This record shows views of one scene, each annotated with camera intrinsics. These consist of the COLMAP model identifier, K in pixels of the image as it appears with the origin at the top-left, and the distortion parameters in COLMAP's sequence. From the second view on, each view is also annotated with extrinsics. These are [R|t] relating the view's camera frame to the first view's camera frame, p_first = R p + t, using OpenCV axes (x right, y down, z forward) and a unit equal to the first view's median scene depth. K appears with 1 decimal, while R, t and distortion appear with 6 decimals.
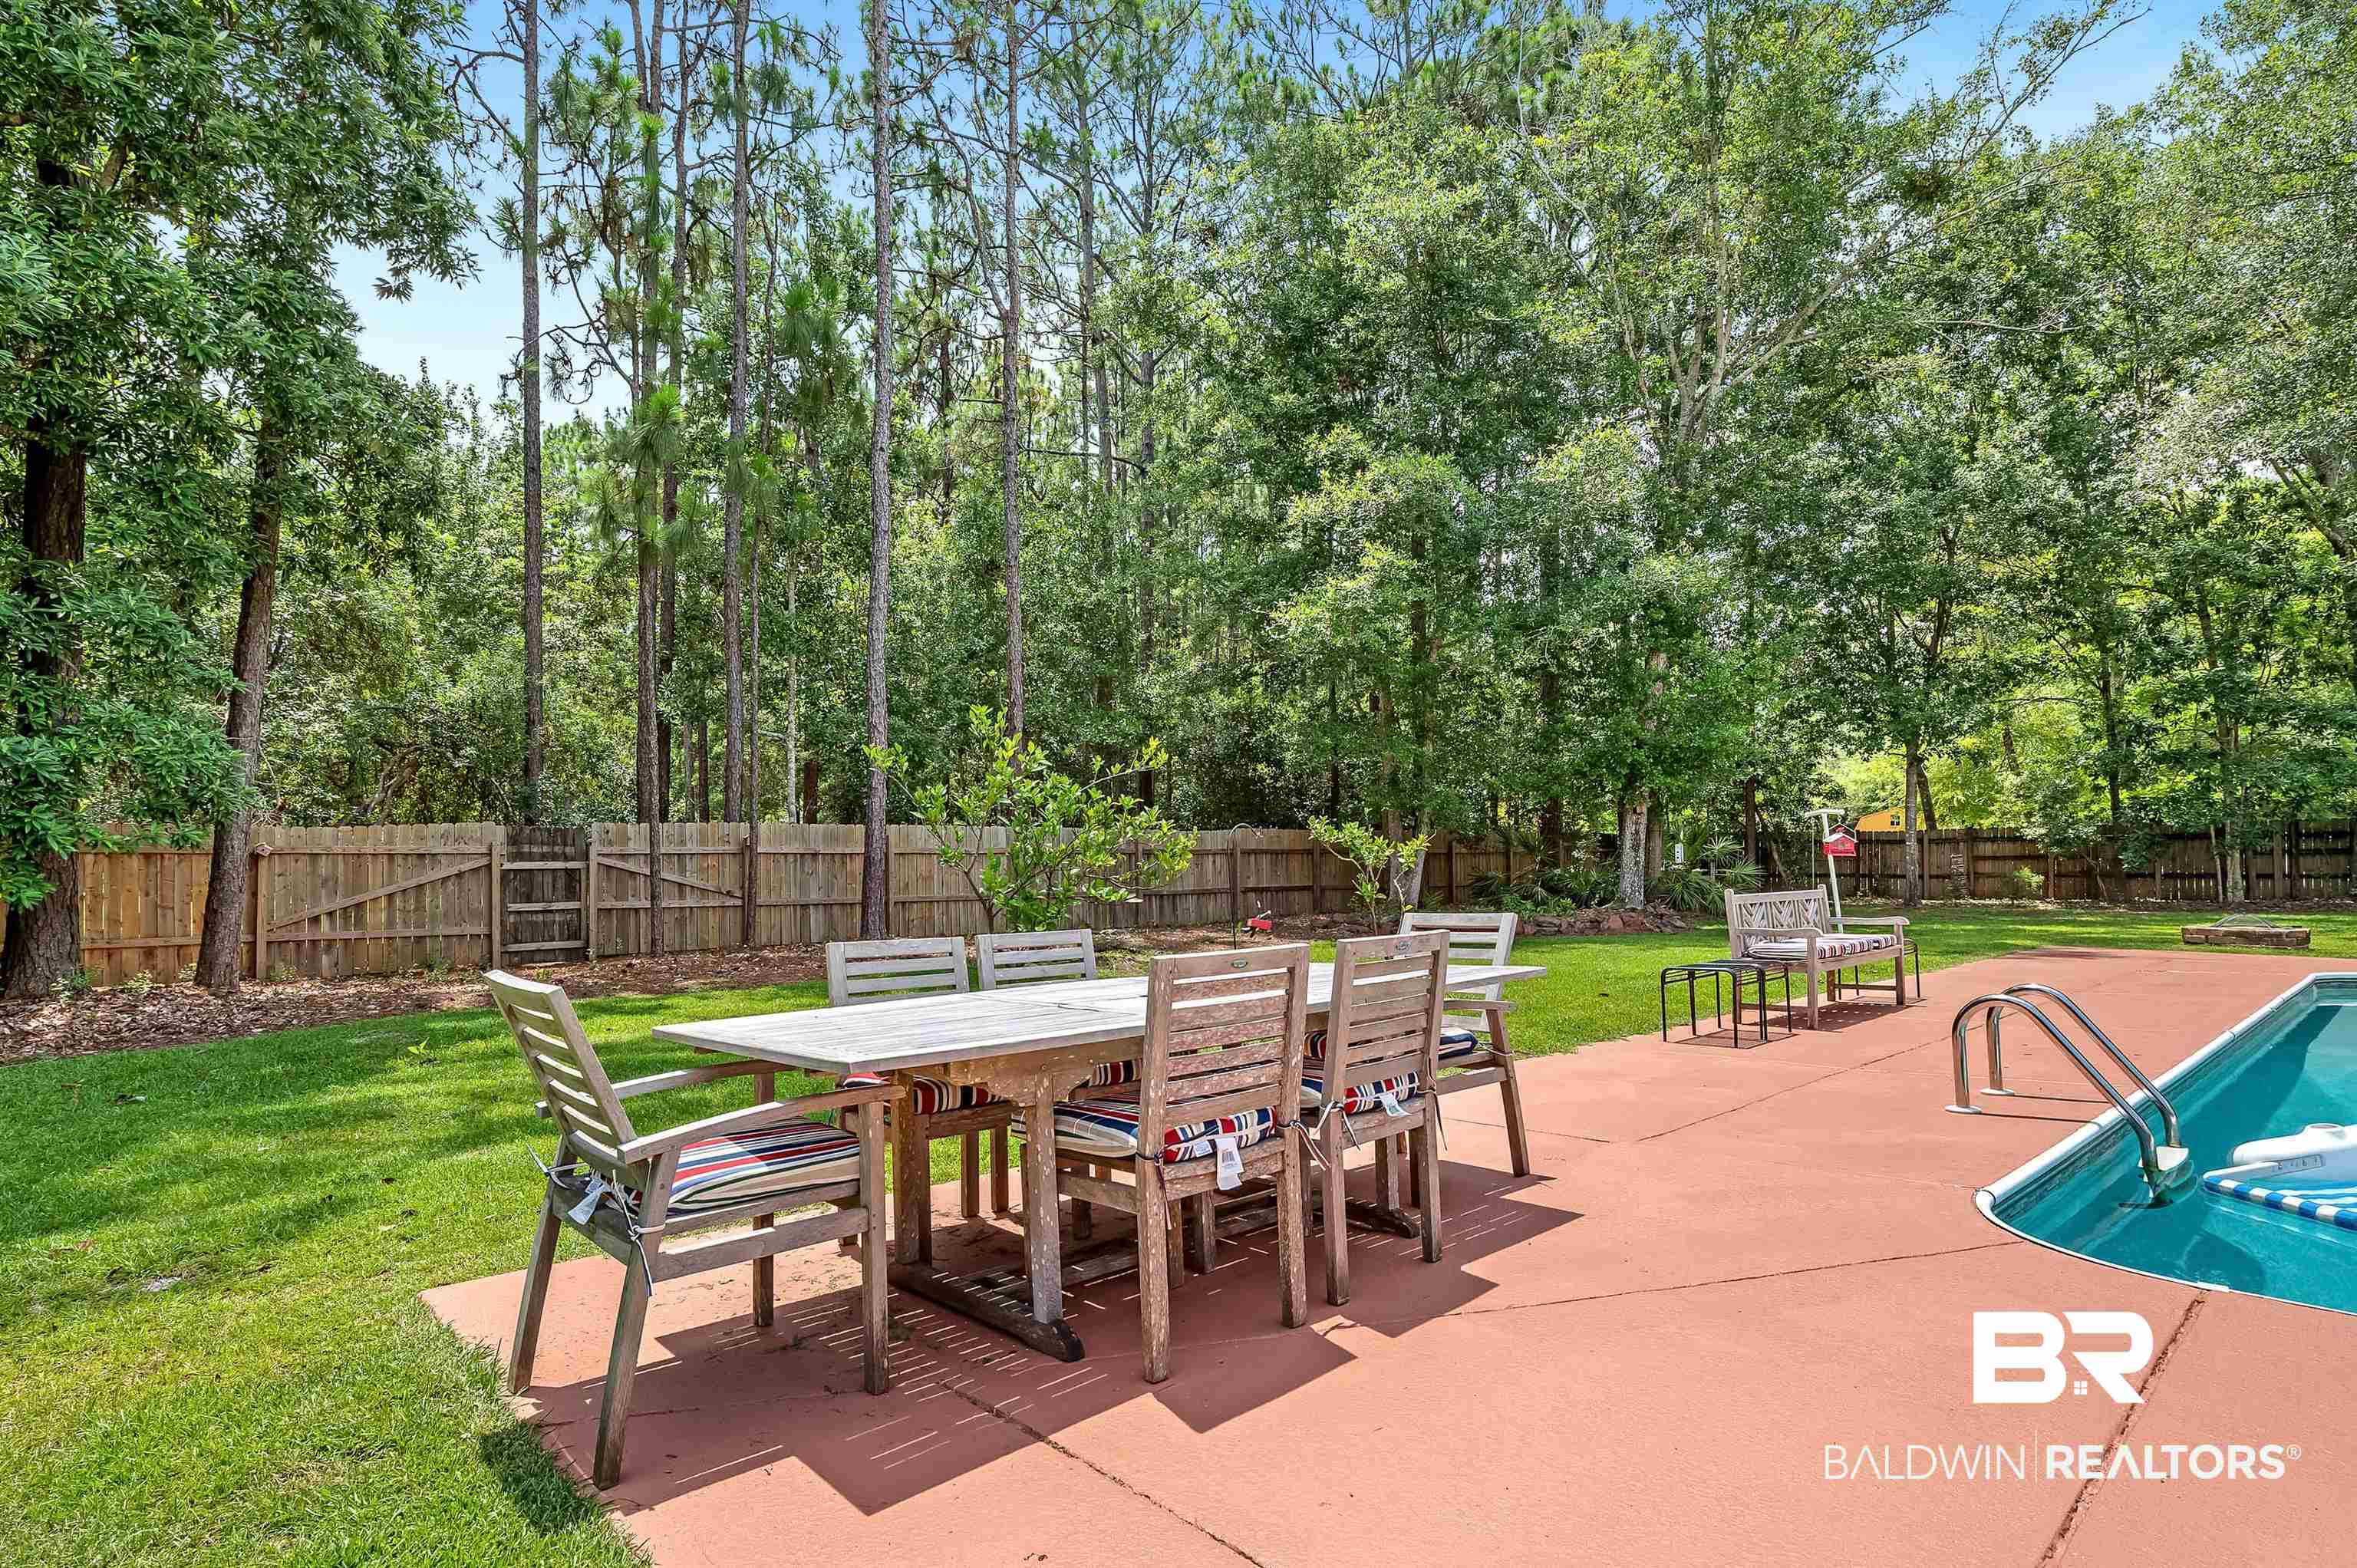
lens RADIAL K [[1192.1, 0, 1186.1], [0, 1192.1, 850.2], [0, 0, 1]] dist [-0.001250, -0.000570]
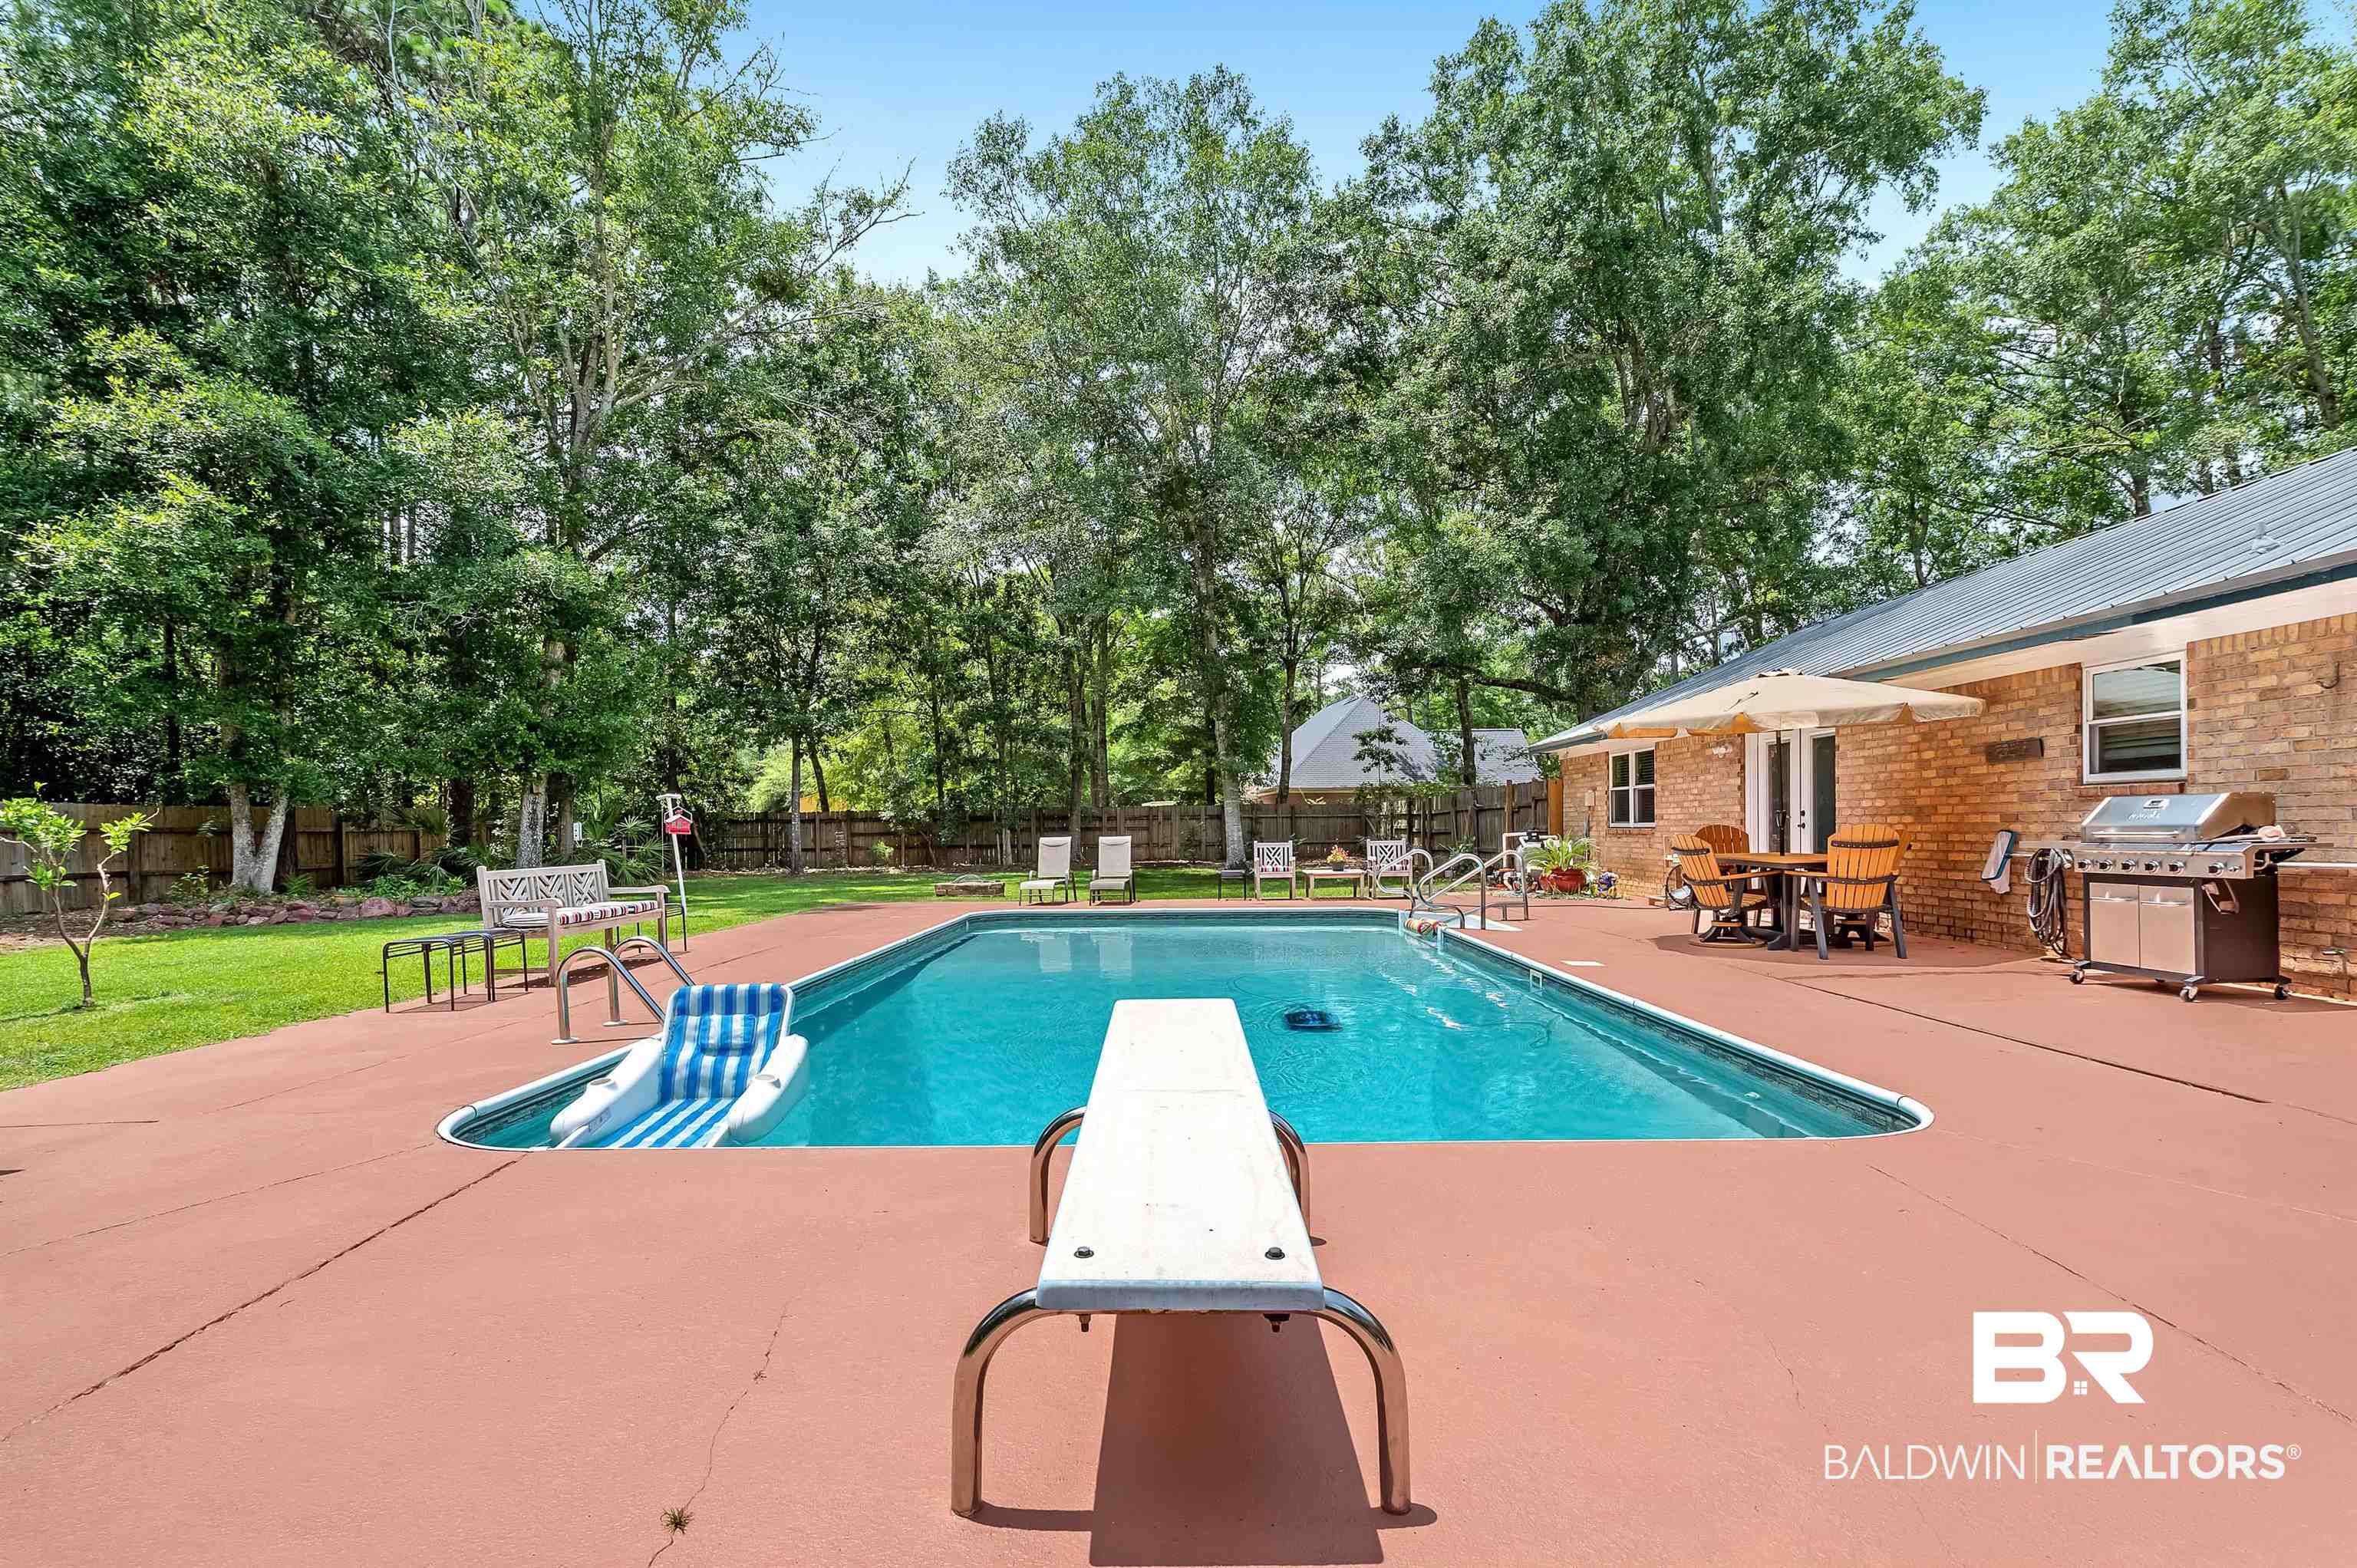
lens RADIAL K [[1106.3, 0, 1155.5], [0, 1106.3, 837.7], [0, 0, 1]] dist [-0.006039, -0.001042]
pose [[0.695680, -0.006333, 0.718324, 0.067785], [-0.000476, 0.999957, 0.009277, -0.001554], [-0.718352, -0.006795, 0.695647, -0.066466]]
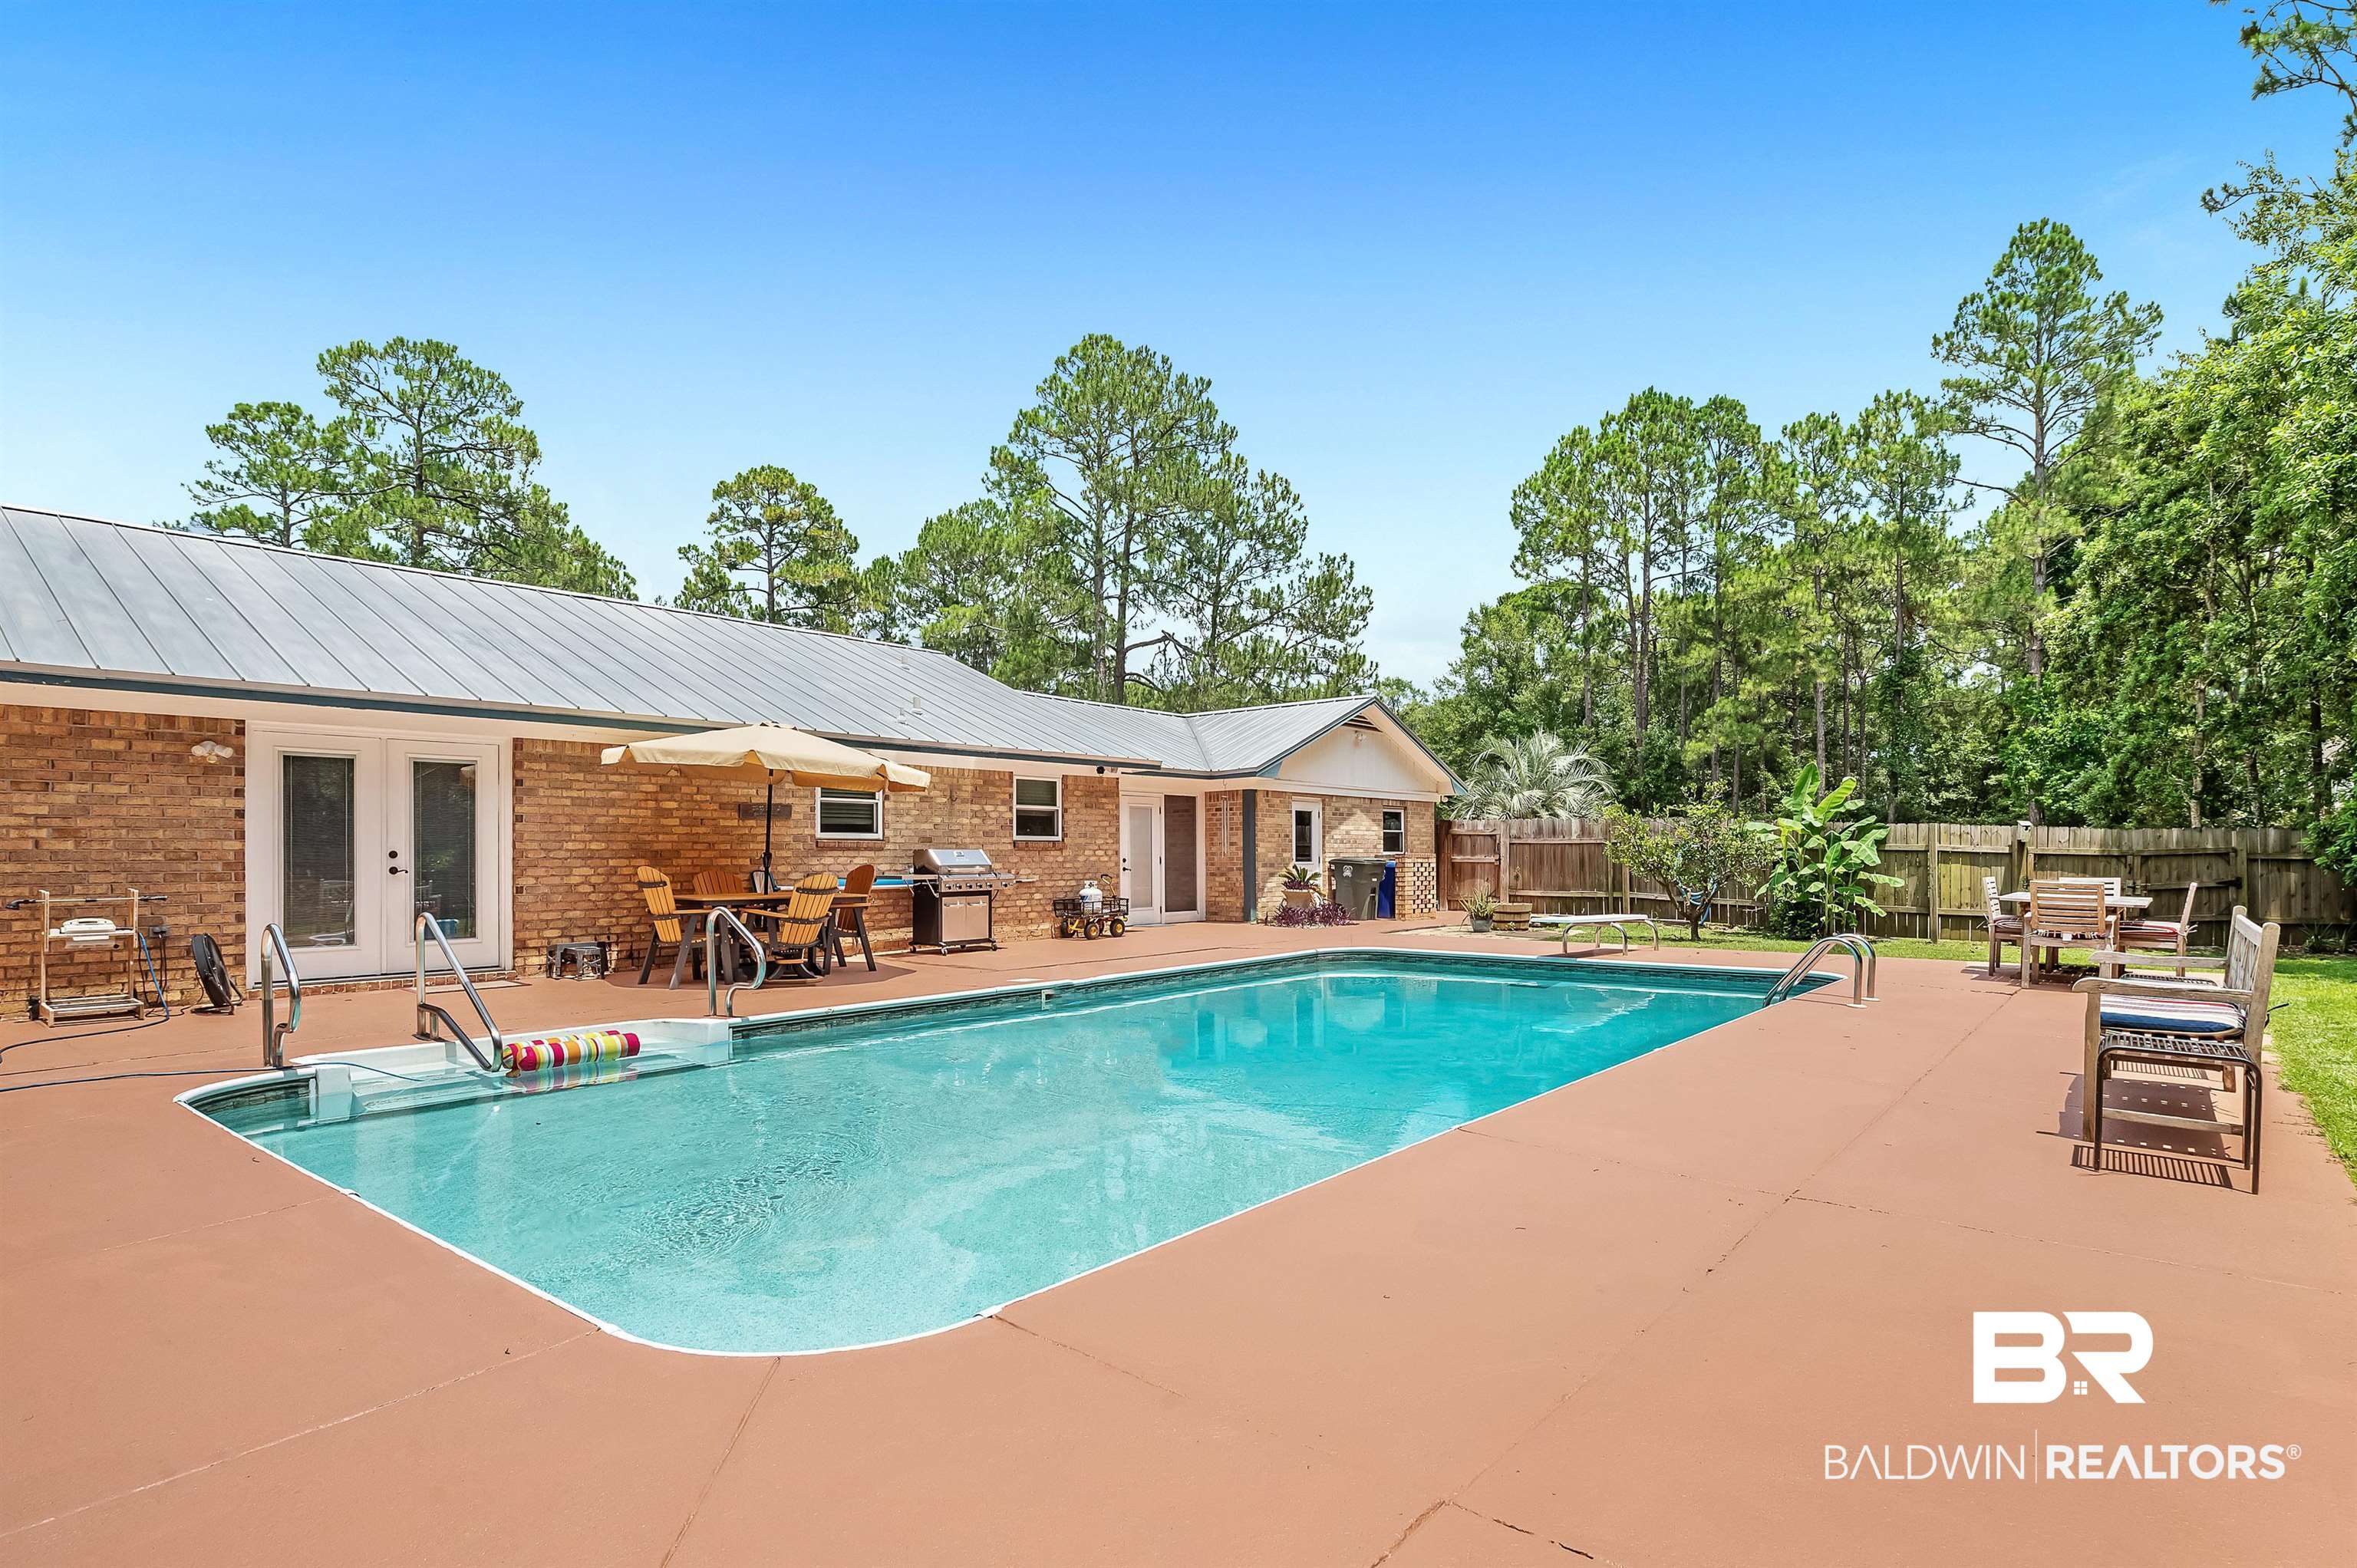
lens RADIAL K [[1192.1, 0, 1186.1], [0, 1192.1, 850.2], [0, 0, 1]] dist [-0.001250, -0.000570]
pose [[-0.990280, 0.010976, -0.138657, 0.484908], [0.012820, 0.999841, -0.012415, -0.000624], [0.138499, -0.014072, -0.990263, 0.651697]]
